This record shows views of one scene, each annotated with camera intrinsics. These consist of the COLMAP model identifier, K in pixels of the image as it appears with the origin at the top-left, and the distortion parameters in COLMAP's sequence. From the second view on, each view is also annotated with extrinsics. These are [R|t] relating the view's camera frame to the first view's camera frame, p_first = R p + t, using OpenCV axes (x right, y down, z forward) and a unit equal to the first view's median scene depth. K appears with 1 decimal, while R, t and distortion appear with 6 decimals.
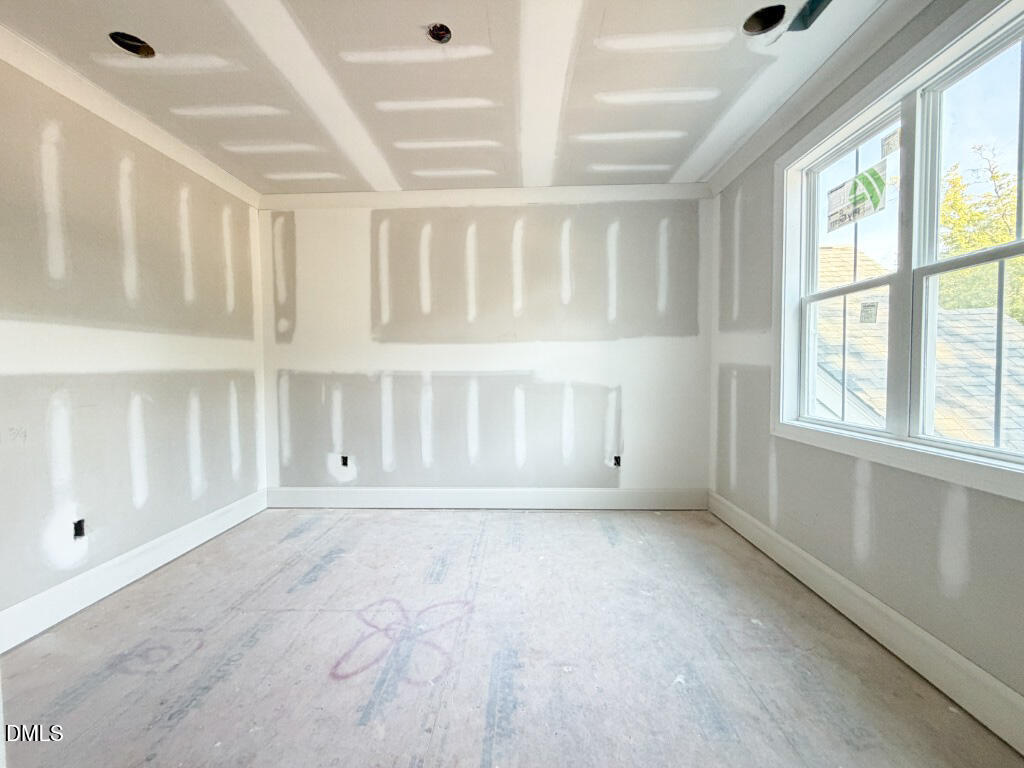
lens RADIAL K [[410.6, 0, 507.0], [0, 410.6, 382.5], [0, 0, 1]] dist [-0.001297, -0.000086]
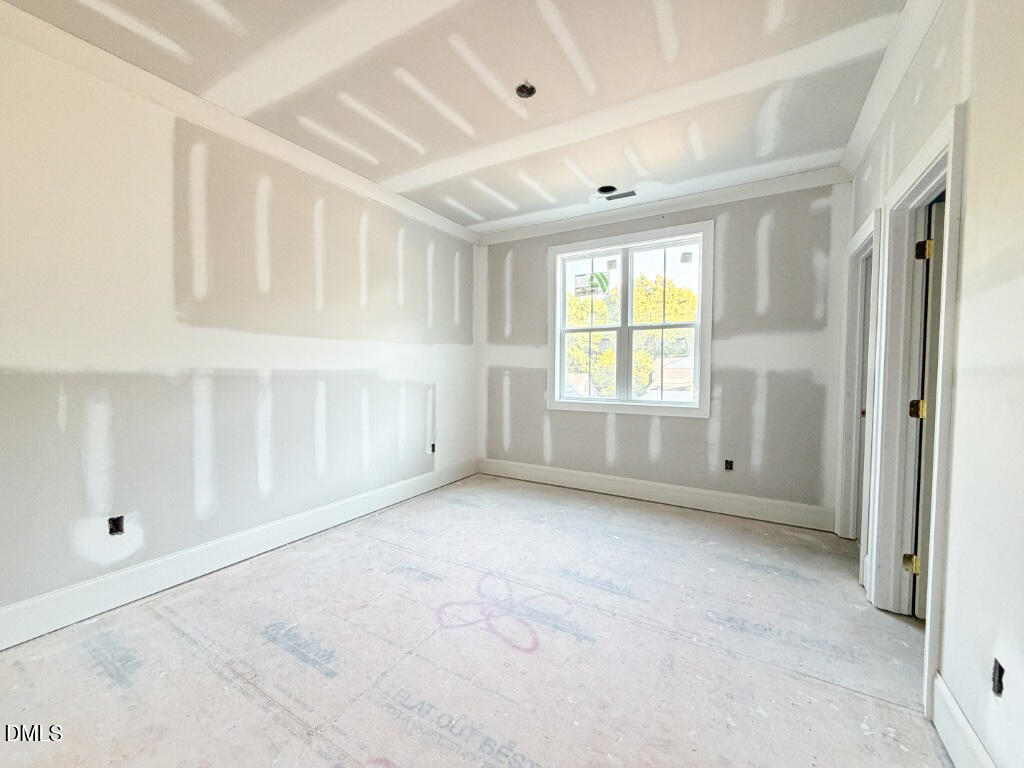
lens RADIAL K [[414.3, 0, 509.0], [0, 414.3, 382.1], [0, 0, 1]] dist [-0.008292, 0.000366]
pose [[0.469669, -0.018545, 0.882648, -0.778242], [0.022781, 0.999701, 0.008882, -0.001604], [-0.882549, 0.015935, 0.469951, 0.293962]]
